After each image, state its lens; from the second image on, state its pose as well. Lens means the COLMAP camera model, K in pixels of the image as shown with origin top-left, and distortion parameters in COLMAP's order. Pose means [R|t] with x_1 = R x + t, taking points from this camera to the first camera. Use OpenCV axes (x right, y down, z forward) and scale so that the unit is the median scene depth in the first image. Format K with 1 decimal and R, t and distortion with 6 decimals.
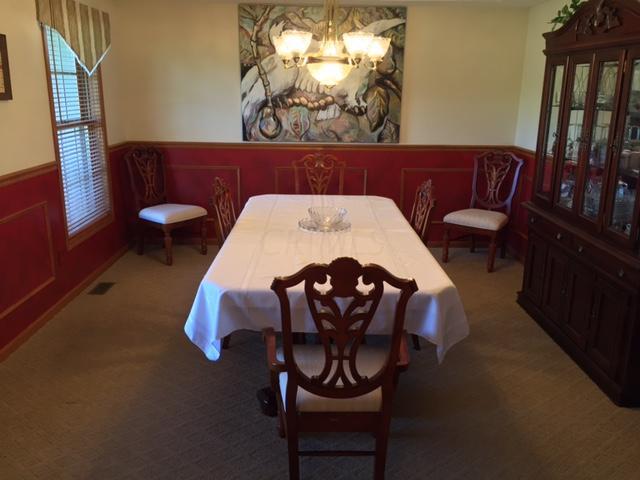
lens RADIAL K [[548.0, 0, 320.6], [0, 548.0, 238.6], [0, 0, 1]] dist [0.069661, -0.101387]
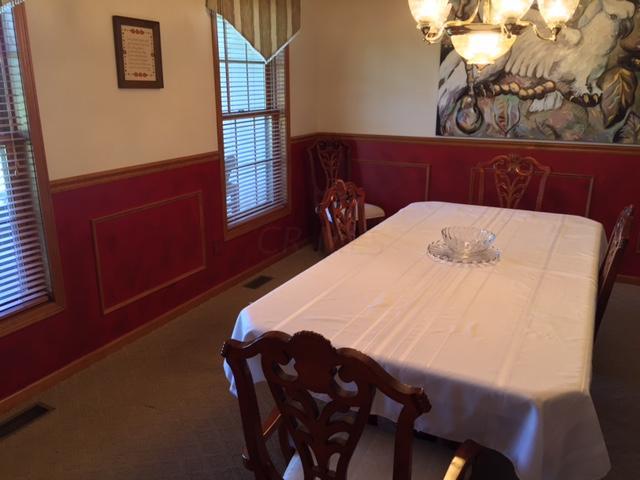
lens RADIAL K [[548.0, 0, 321.1], [0, 548.0, 237.2], [0, 0, 1]] dist [0.069661, -0.101387]
pose [[0.882123, 0.118306, -0.455919, 0.128329], [-0.111632, 0.992876, 0.041652, -0.039847], [0.457599, 0.014153, 0.889046, 0.173385]]
